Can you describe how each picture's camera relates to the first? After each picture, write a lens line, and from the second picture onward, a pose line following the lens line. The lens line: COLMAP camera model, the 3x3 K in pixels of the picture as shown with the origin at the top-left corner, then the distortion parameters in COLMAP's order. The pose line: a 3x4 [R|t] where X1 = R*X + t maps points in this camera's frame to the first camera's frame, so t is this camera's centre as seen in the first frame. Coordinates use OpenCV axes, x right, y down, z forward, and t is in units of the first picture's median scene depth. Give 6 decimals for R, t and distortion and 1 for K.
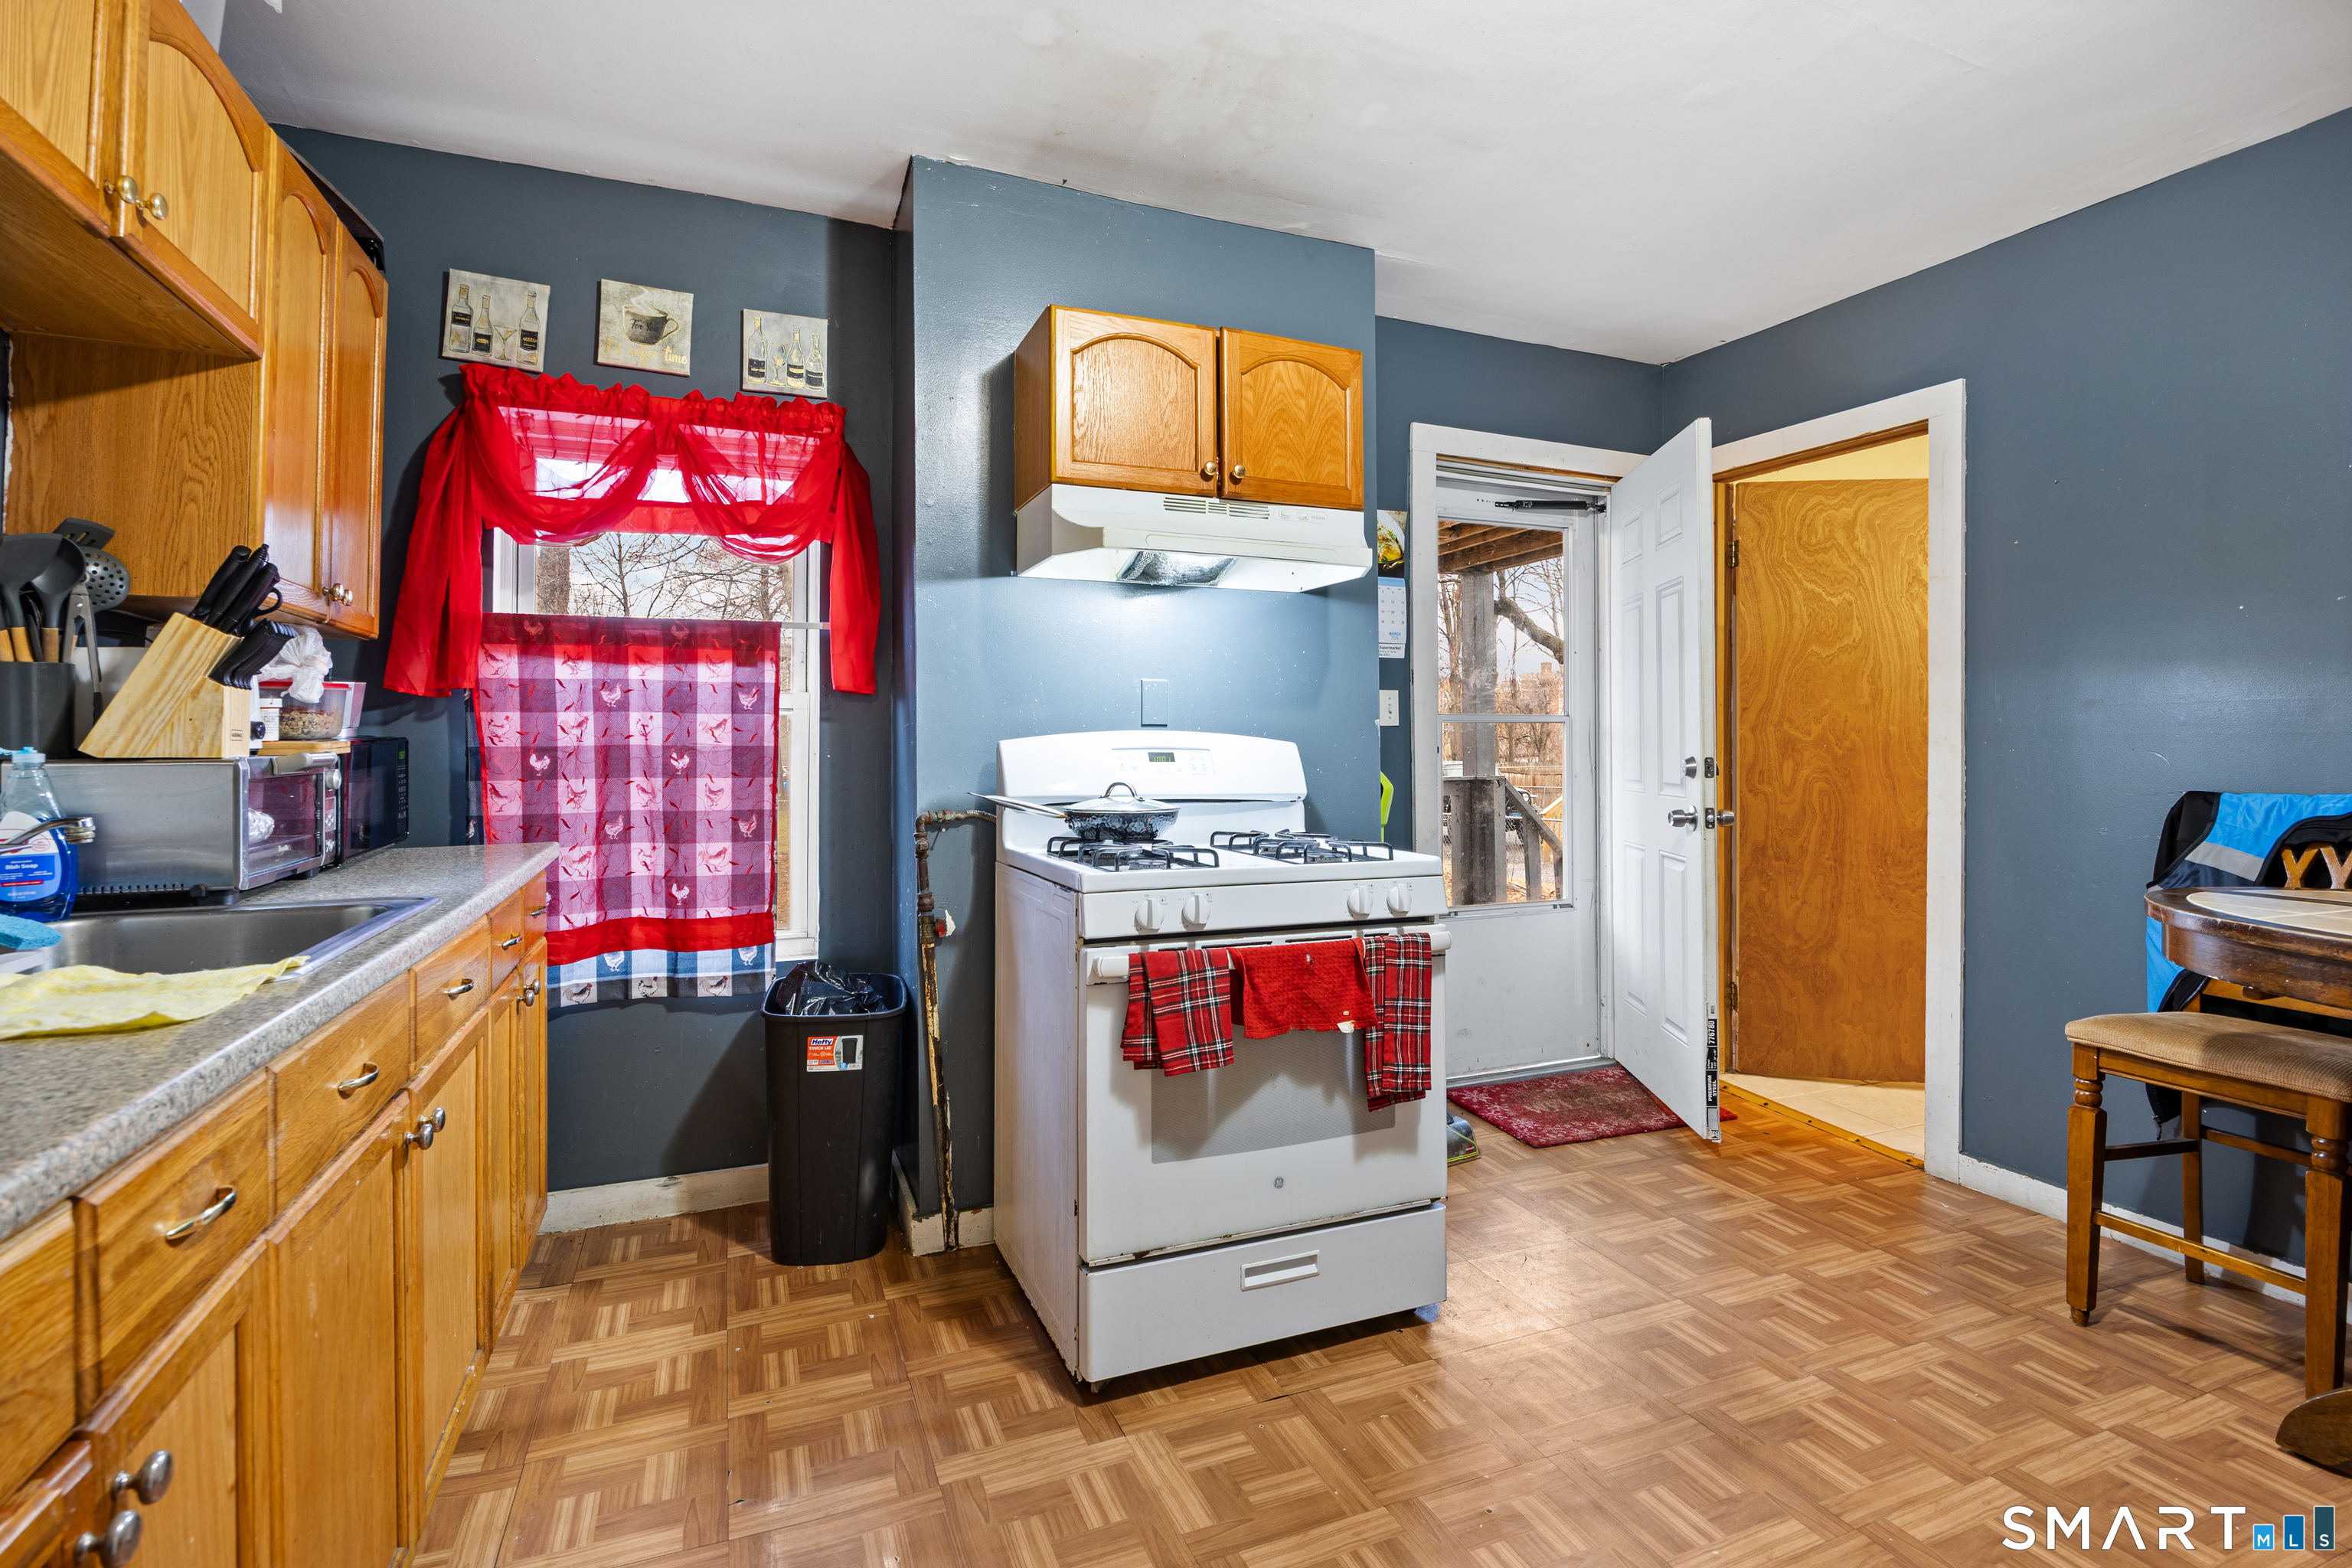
lens RADIAL K [[1094.3, 0, 1172.0], [0, 1094.3, 777.1], [0, 0, 1]] dist [-0.003747, -0.002846]
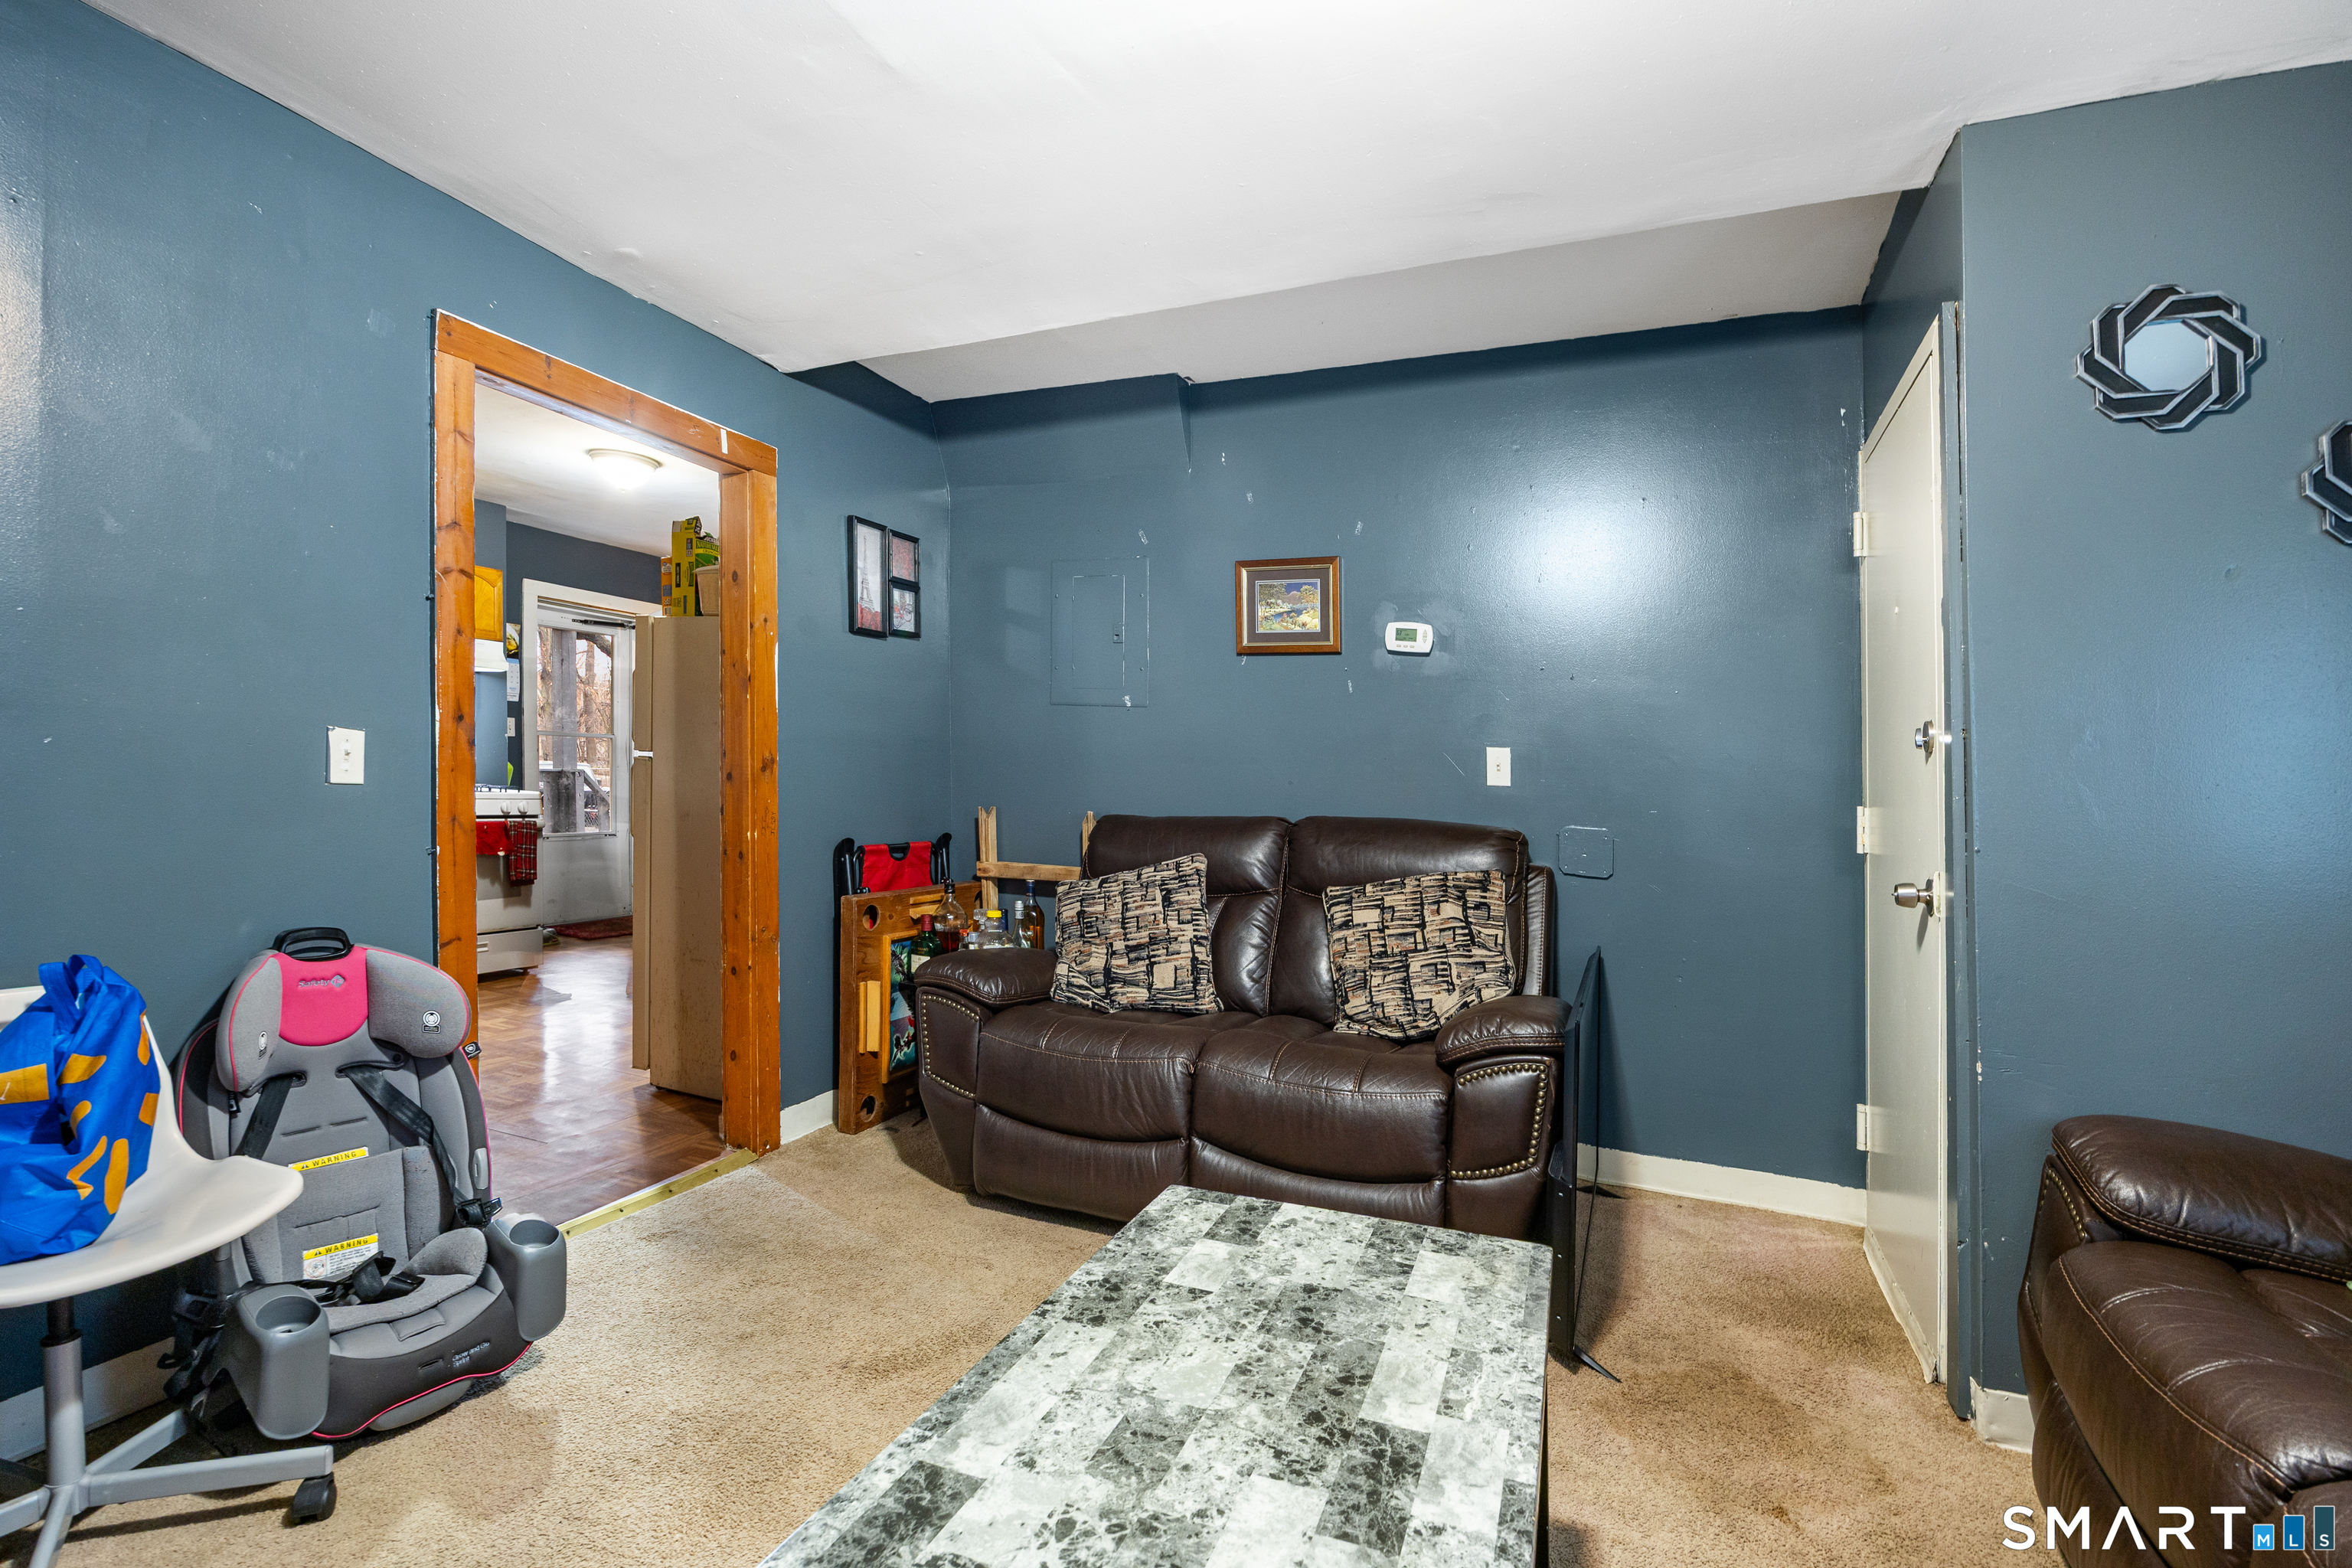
lens RADIAL K [[1094.3, 0, 1168.7], [0, 1094.3, 795.6], [0, 0, 1]] dist [-0.003747, -0.002846]
pose [[0.716577, 0.005673, 0.697485, -0.489609], [-0.009362, 0.999955, 0.001486, 0.069361], [-0.697445, -0.007595, 0.716598, -1.866762]]
